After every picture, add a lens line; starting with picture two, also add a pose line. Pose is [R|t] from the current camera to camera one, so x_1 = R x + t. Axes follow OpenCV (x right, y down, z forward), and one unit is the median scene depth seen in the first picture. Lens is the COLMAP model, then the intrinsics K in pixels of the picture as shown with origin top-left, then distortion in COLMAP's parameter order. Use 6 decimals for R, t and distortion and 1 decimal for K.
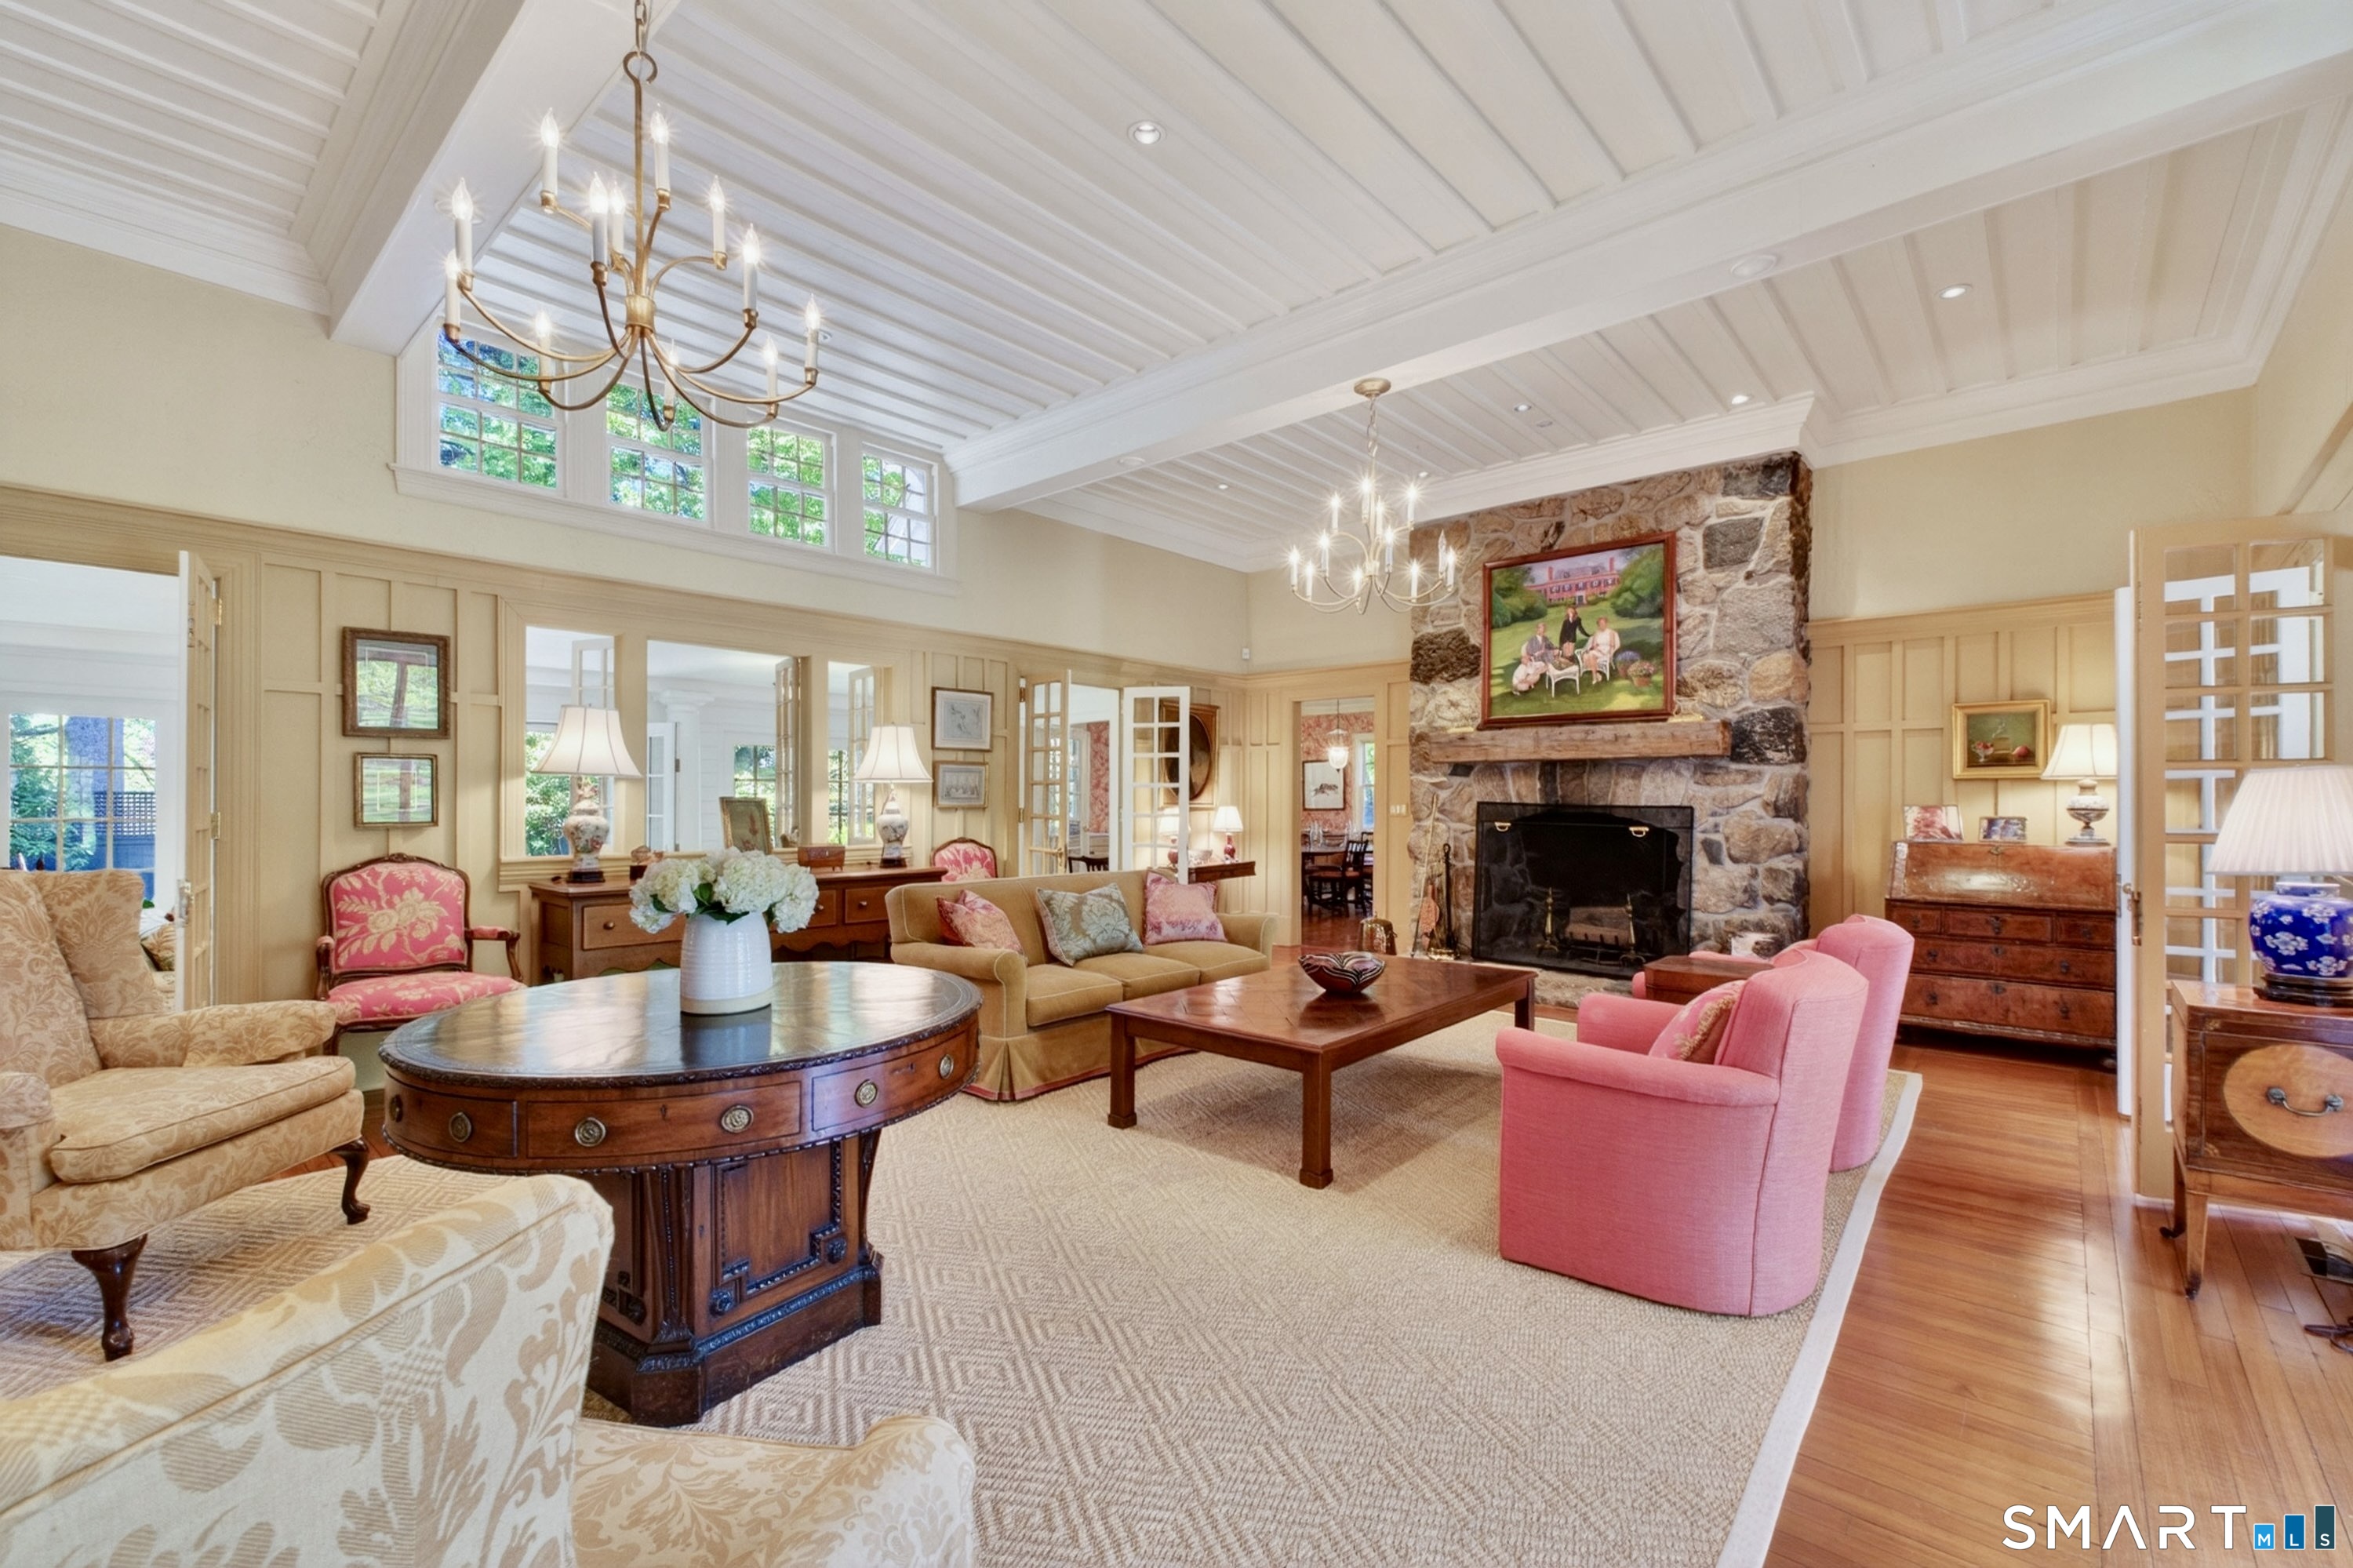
lens RADIAL K [[994.6, 0, 1179.7], [0, 994.6, 797.8], [0, 0, 1]] dist [-0.001443, -0.000394]
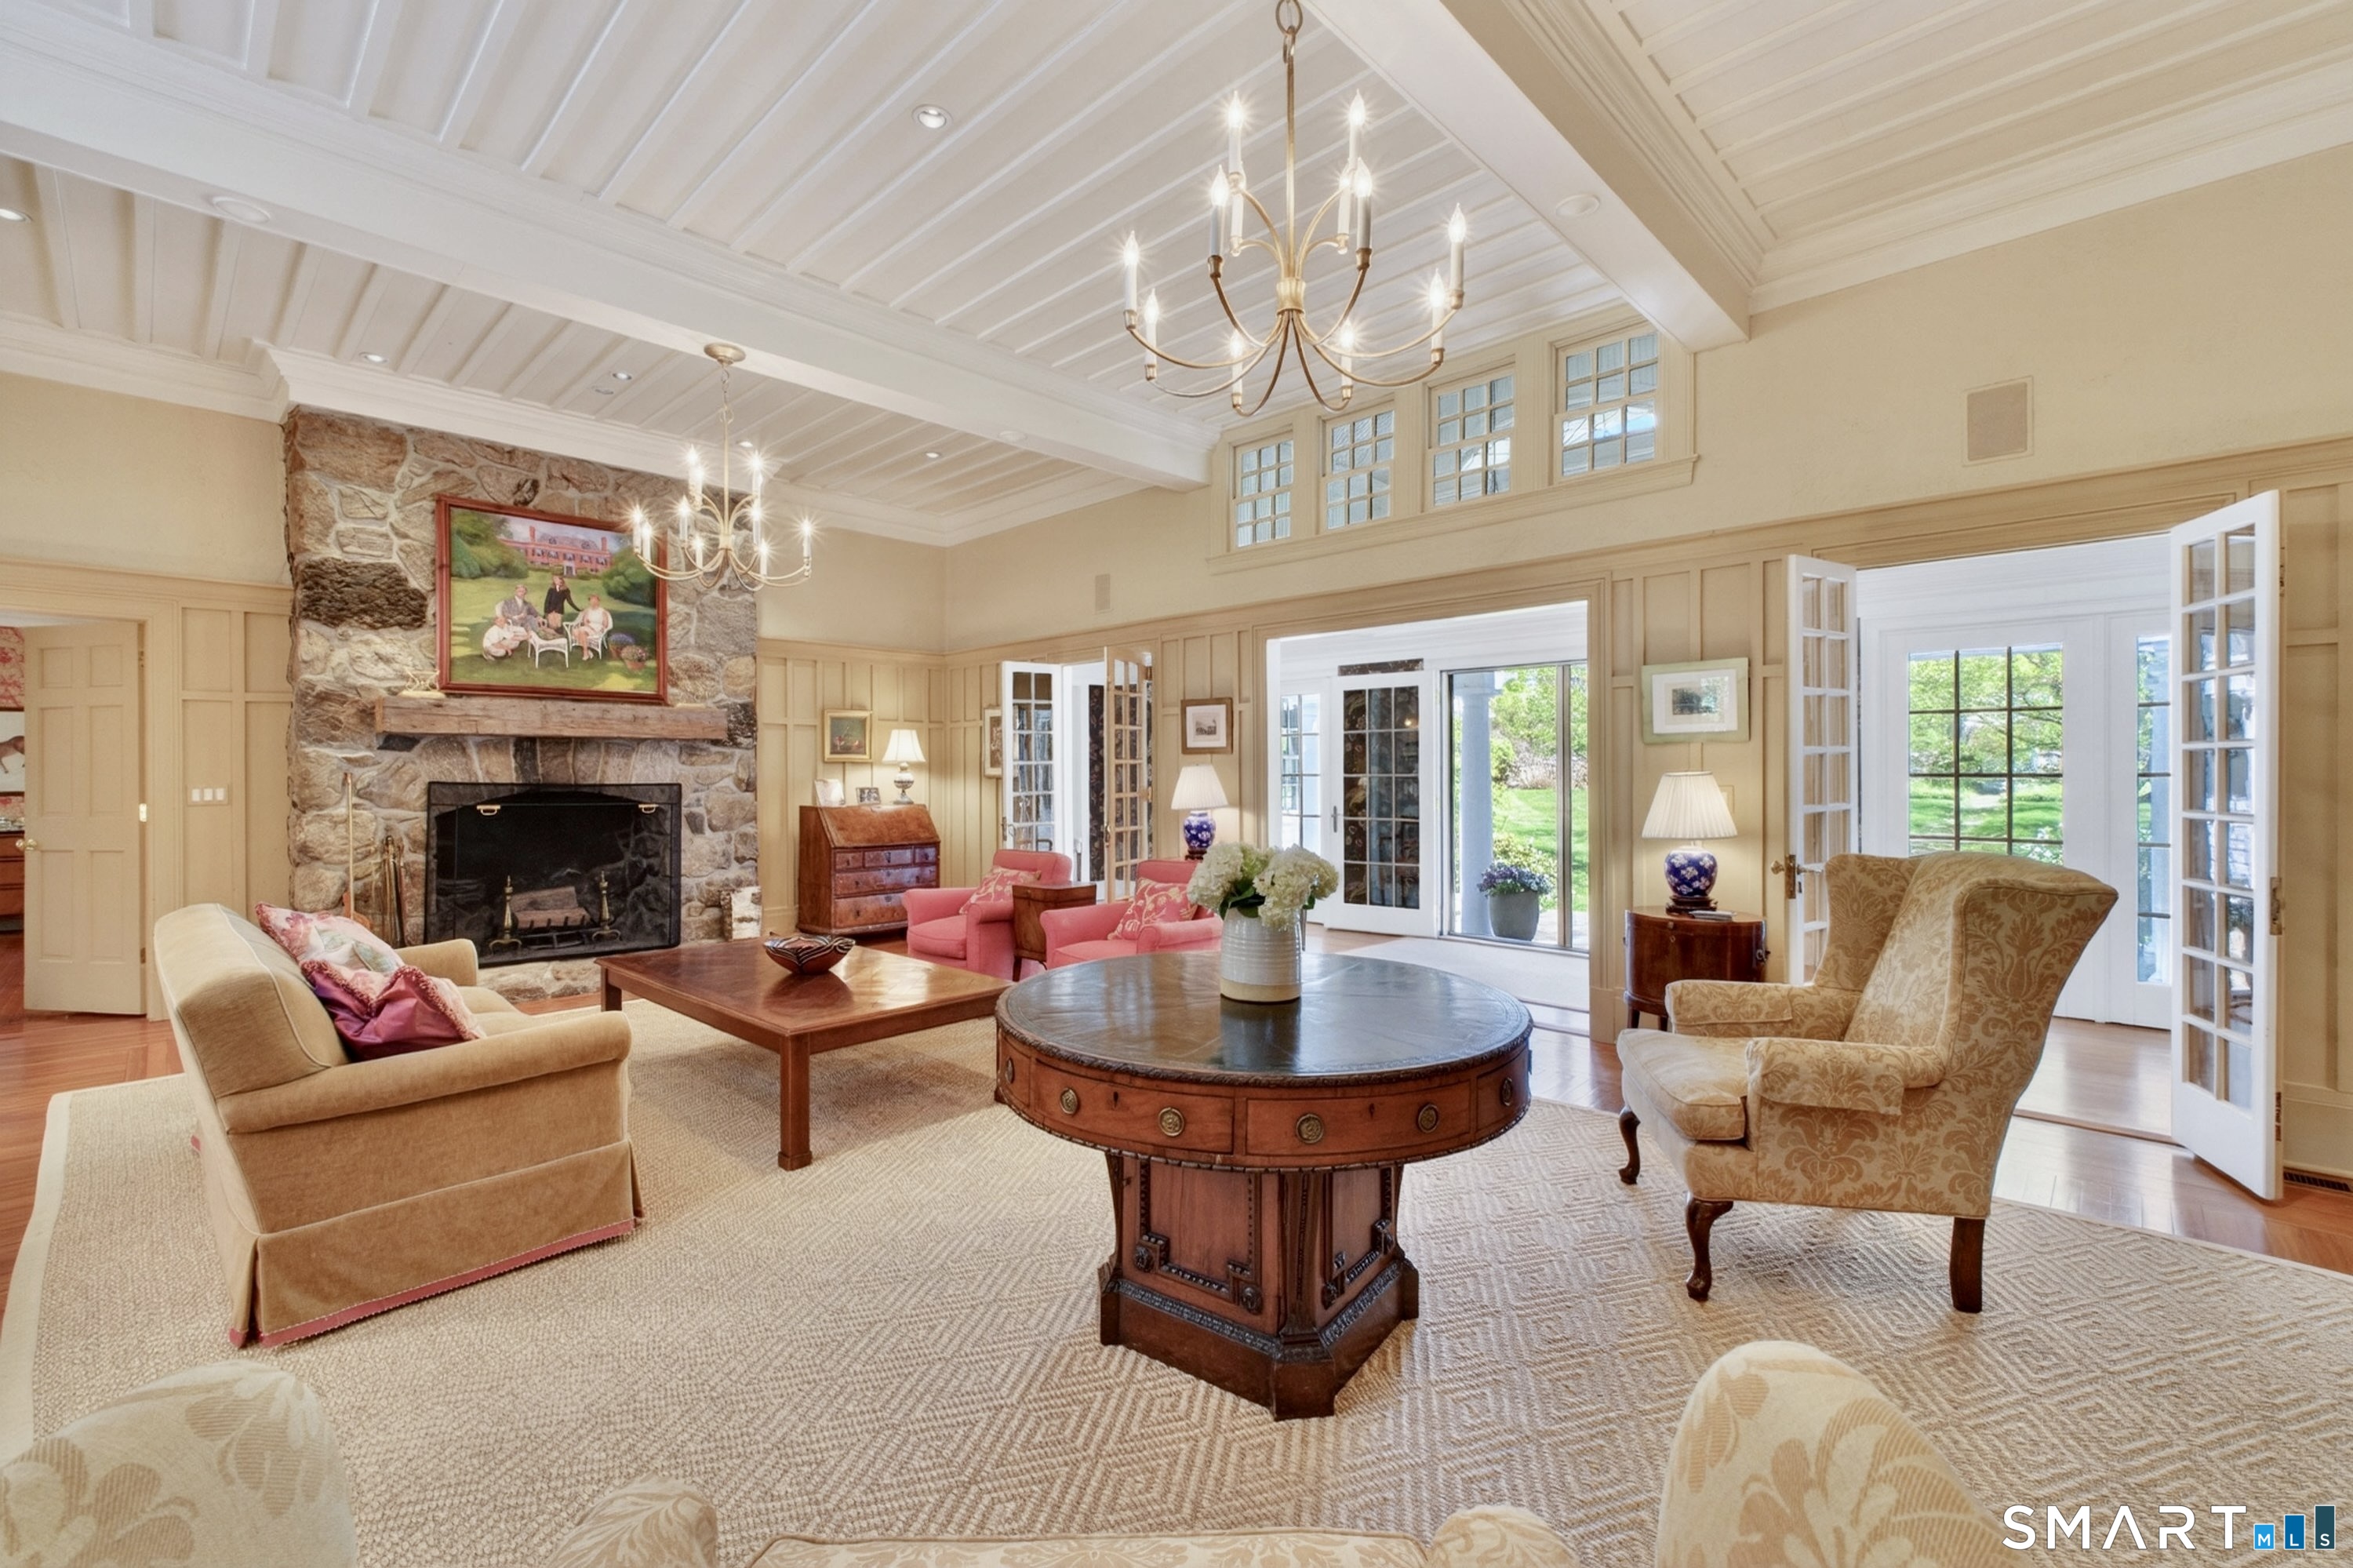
lens RADIAL K [[994.6, 0, 1179.7], [0, 994.6, 773.3], [0, 0, 1]] dist [-0.001443, -0.000394]
pose [[0.037664, -0.006449, 0.999270, -0.538508], [-0.001201, 0.999978, 0.006499, -0.010171], [-0.999290, -0.001445, 0.037655, 0.373940]]
